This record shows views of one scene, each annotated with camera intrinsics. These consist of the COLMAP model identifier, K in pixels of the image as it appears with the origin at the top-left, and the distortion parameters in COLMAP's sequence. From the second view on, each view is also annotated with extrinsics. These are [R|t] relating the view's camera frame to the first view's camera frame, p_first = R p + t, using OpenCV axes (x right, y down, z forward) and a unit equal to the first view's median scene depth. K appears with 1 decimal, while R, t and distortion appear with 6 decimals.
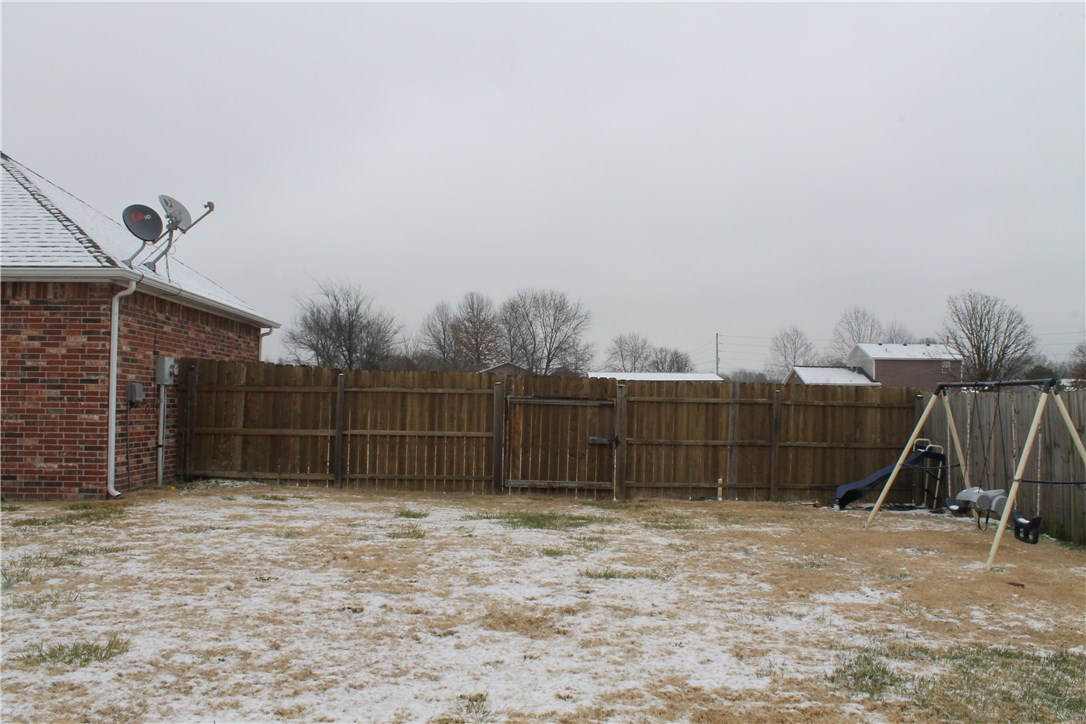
lens RADIAL K [[964.5, 0, 534.6], [0, 964.5, 367.1], [0, 0, 1]] dist [-0.144032, 0.129599]
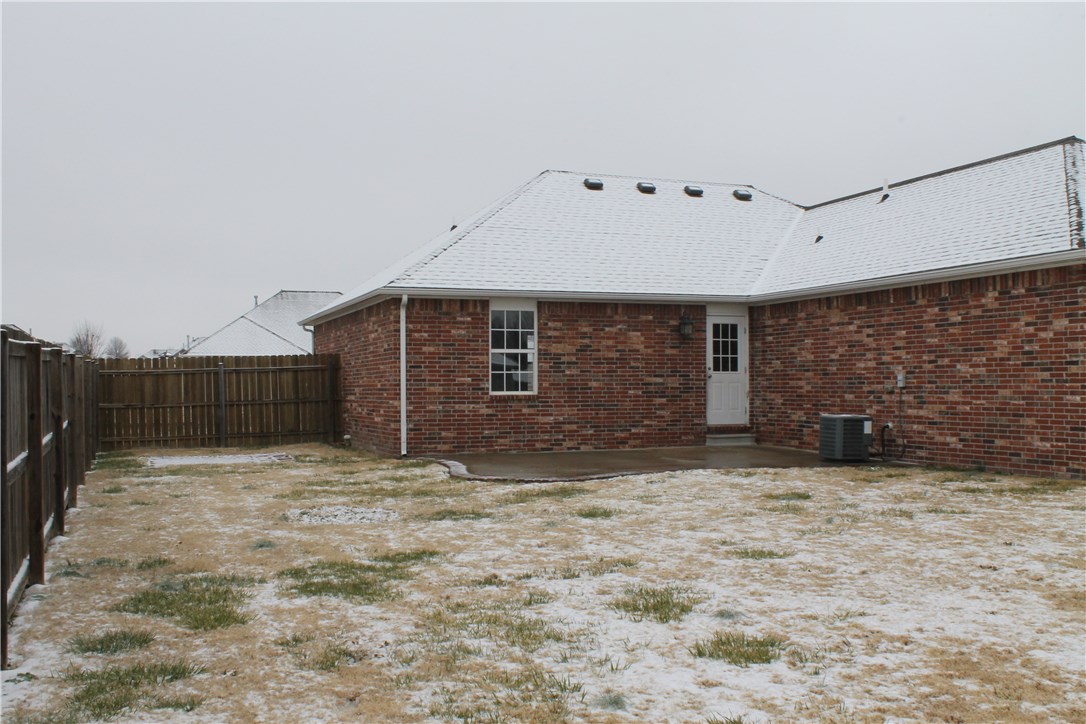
lens RADIAL K [[1175.8, 0, 530.3], [0, 1175.8, 360.9], [0, 0, 1]] dist [-0.069037, 0.000000]
pose [[0.302012, -0.031041, -0.952799, 0.482265], [0.043656, 0.998871, -0.018704, 0.009465], [0.952304, -0.035947, 0.303026, 0.053956]]
